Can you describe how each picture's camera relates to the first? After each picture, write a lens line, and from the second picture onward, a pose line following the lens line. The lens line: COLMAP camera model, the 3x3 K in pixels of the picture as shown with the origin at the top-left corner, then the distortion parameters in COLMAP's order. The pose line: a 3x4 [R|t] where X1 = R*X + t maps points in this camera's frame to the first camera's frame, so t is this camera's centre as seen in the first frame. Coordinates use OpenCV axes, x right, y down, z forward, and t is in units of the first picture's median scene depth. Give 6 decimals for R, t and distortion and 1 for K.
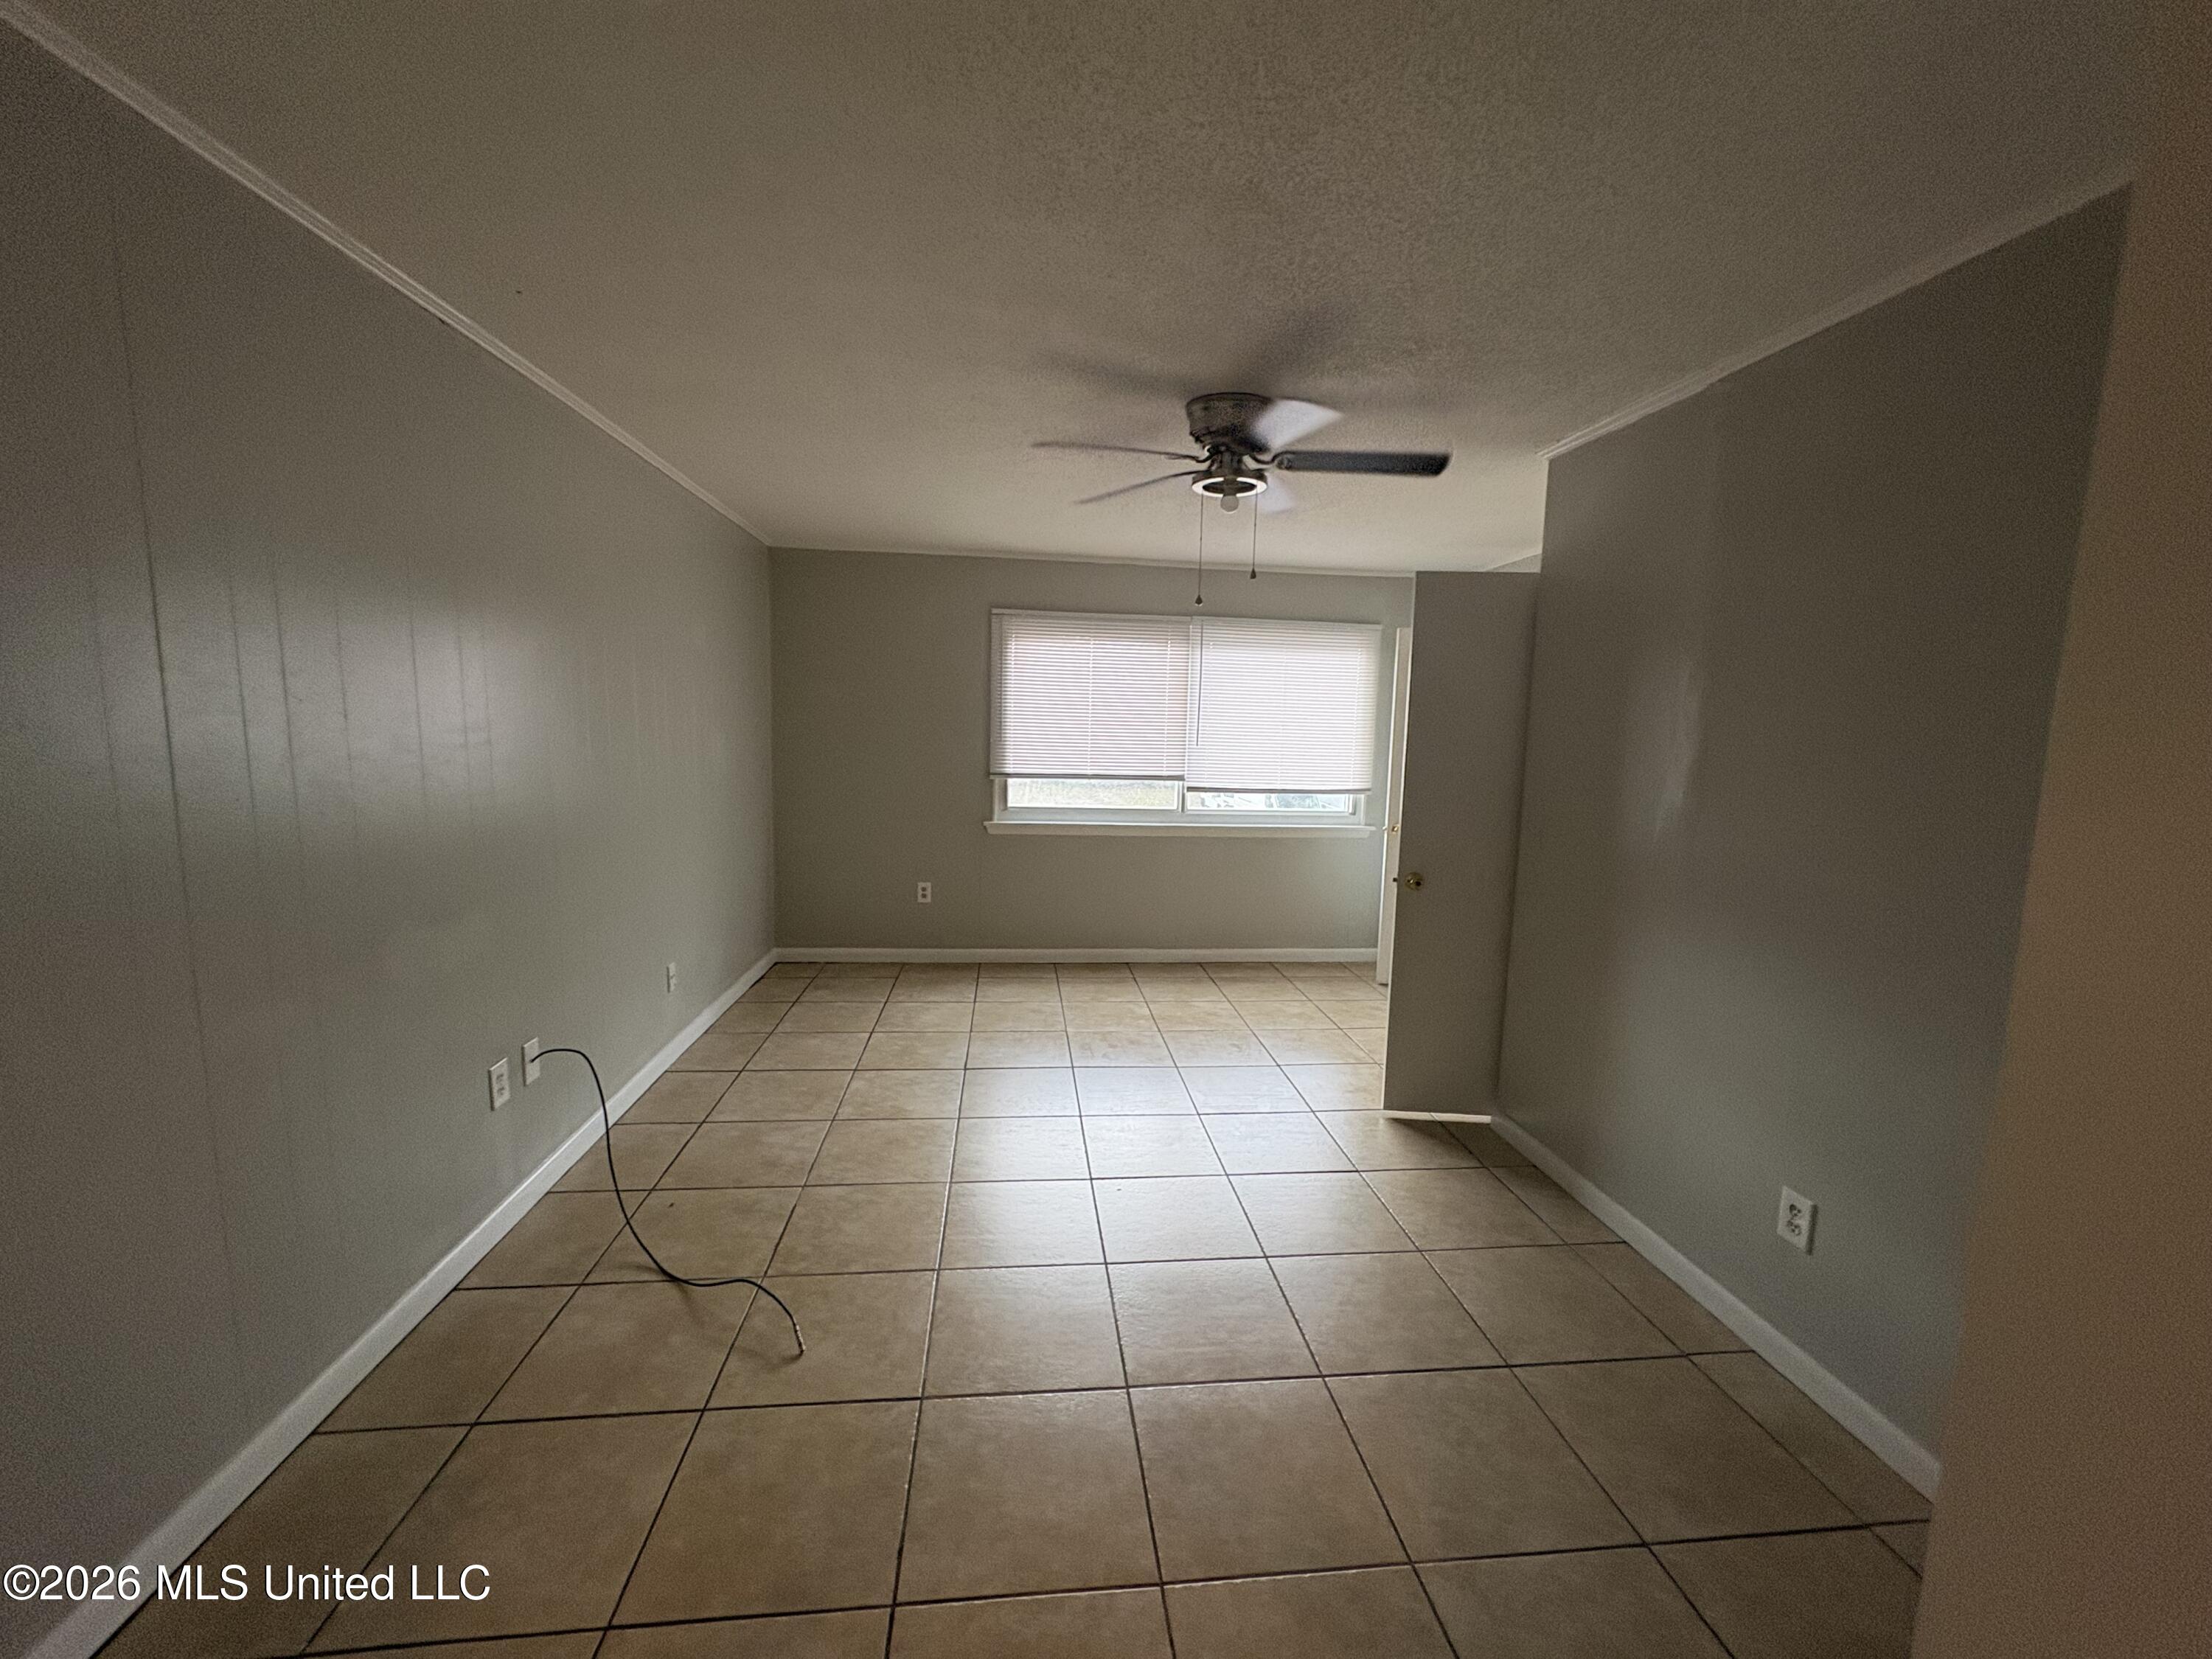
lens RADIAL K [[887.3, 0, 1104.9], [0, 887.3, 829.0], [0, 0, 1]] dist [0.001764, -0.000284]
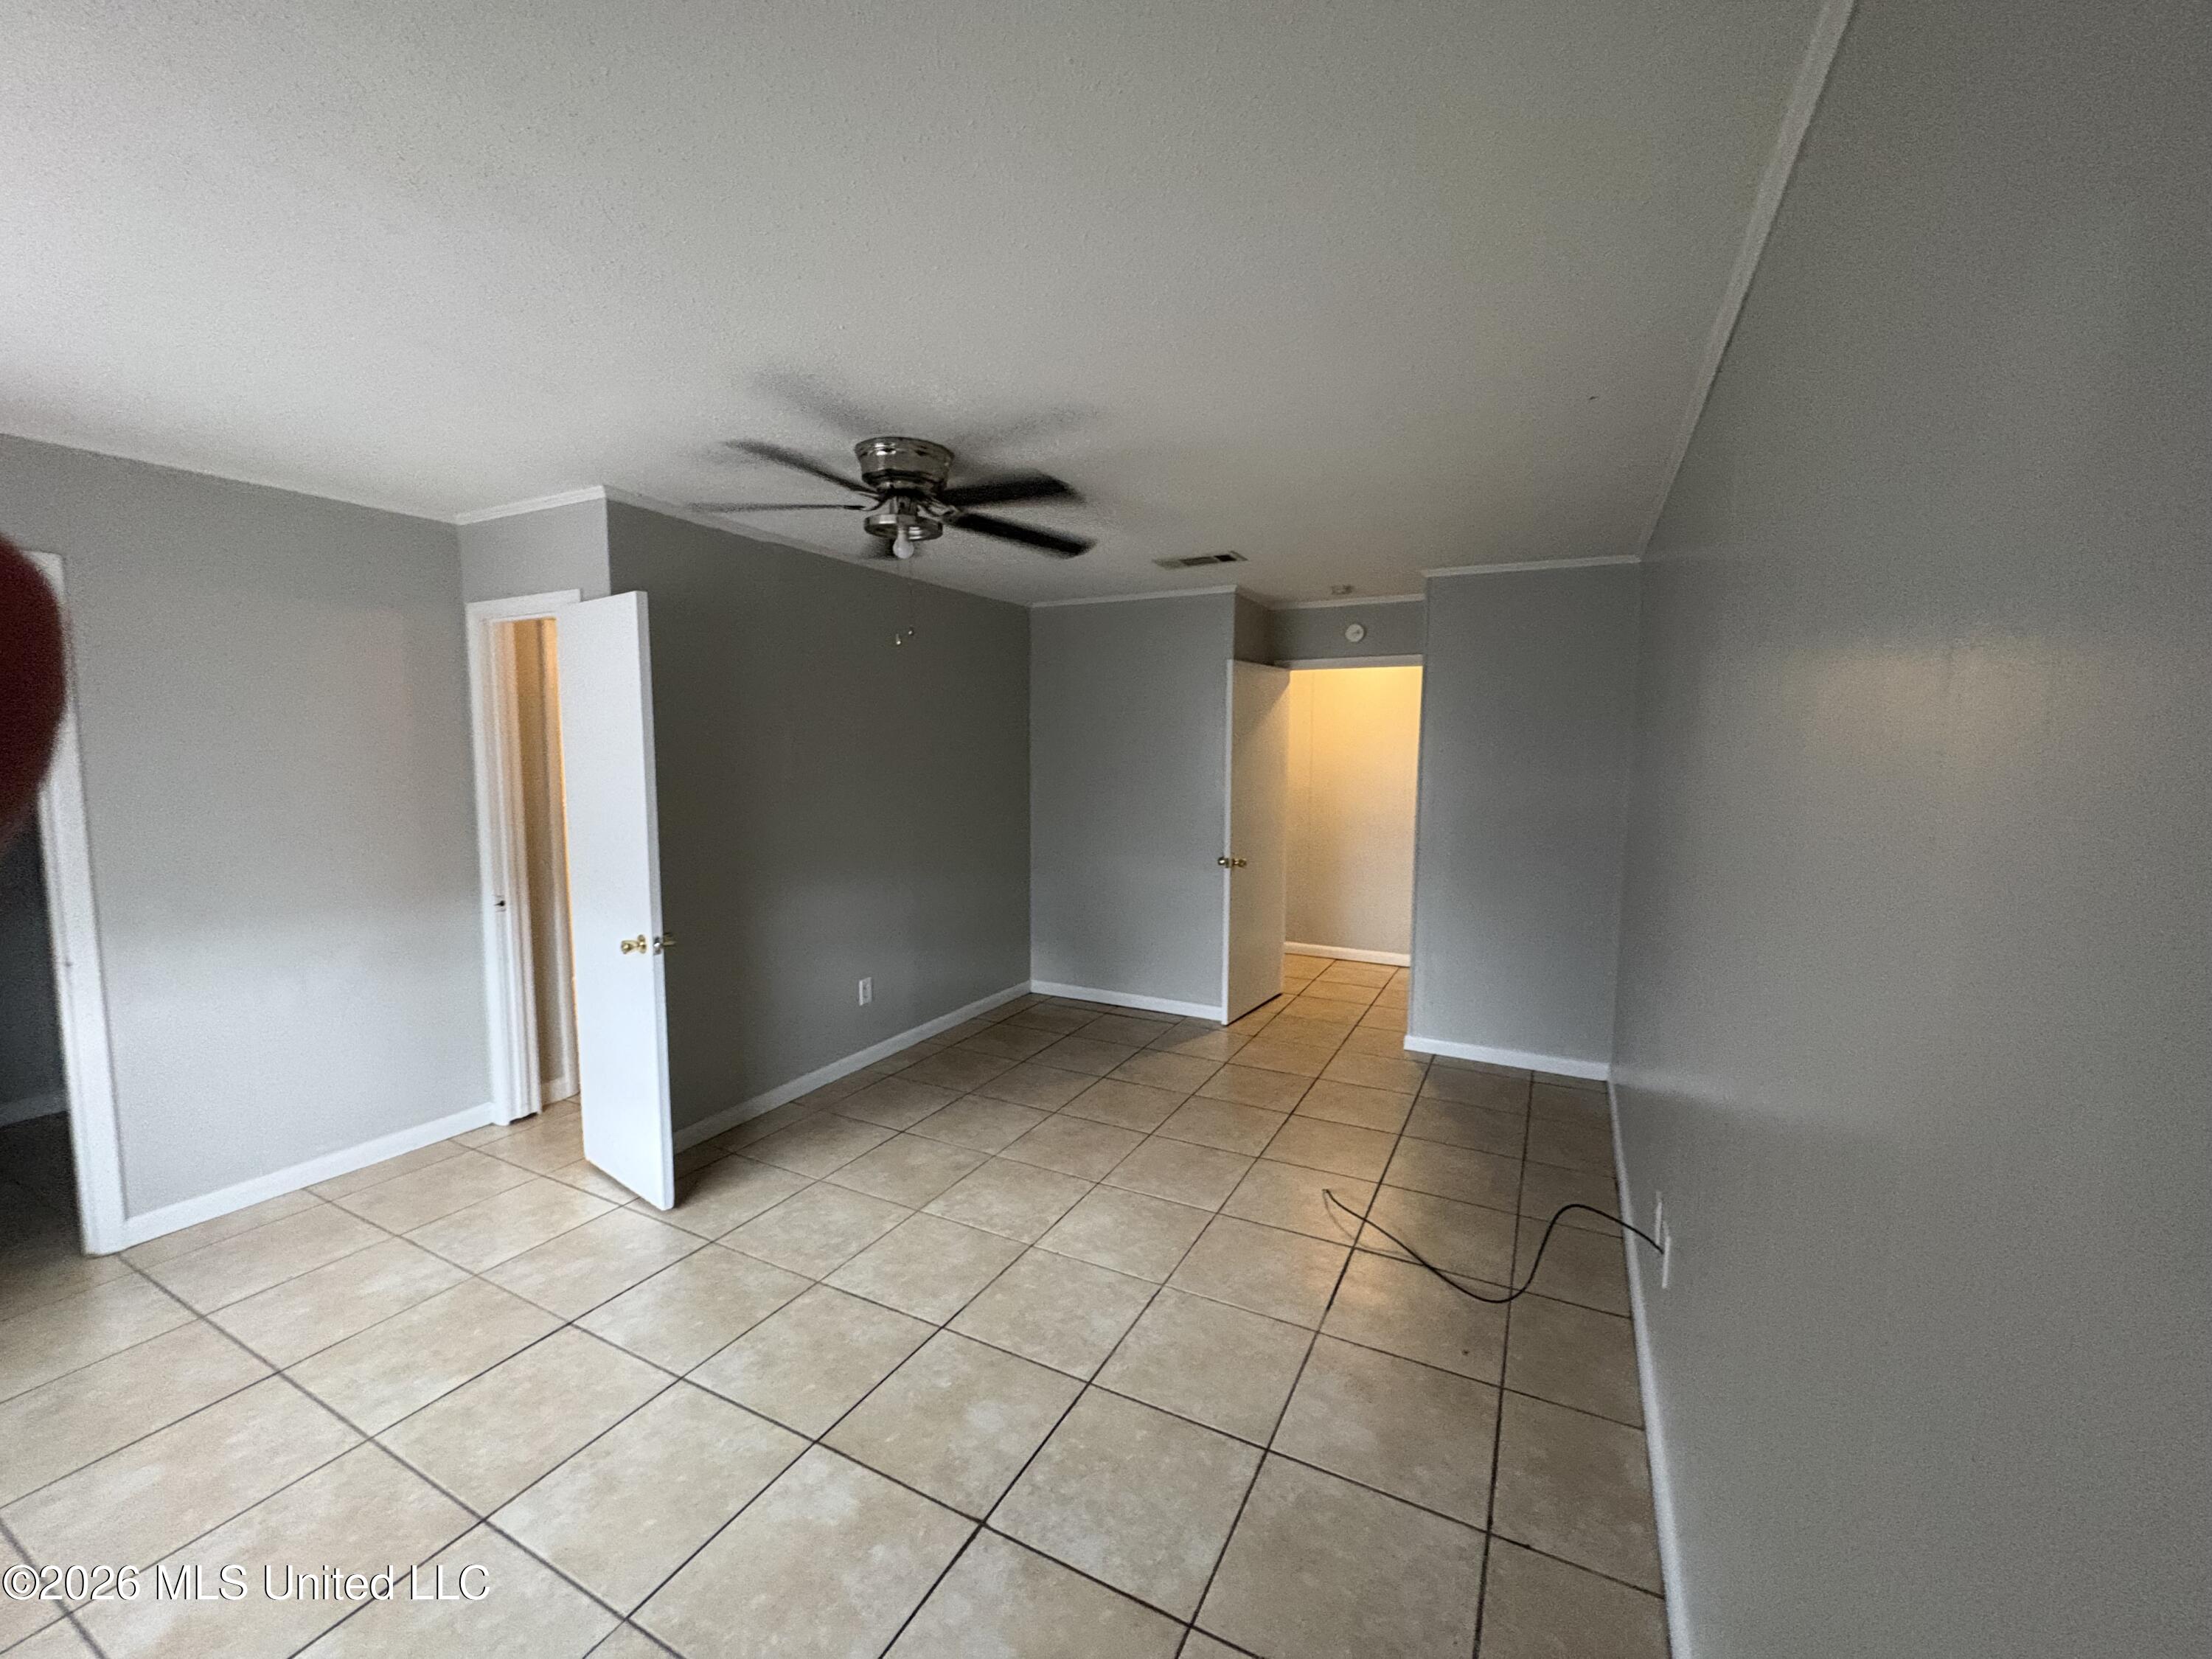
lens RADIAL K [[887.3, 0, 1107.2], [0, 887.3, 828.3], [0, 0, 1]] dist [0.001764, -0.000284]
pose [[-0.835054, -0.081992, 0.544024, -0.583018], [0.041179, 0.976744, 0.210417, -0.254751], [-0.548625, 0.198111, -0.812258, 1.675034]]
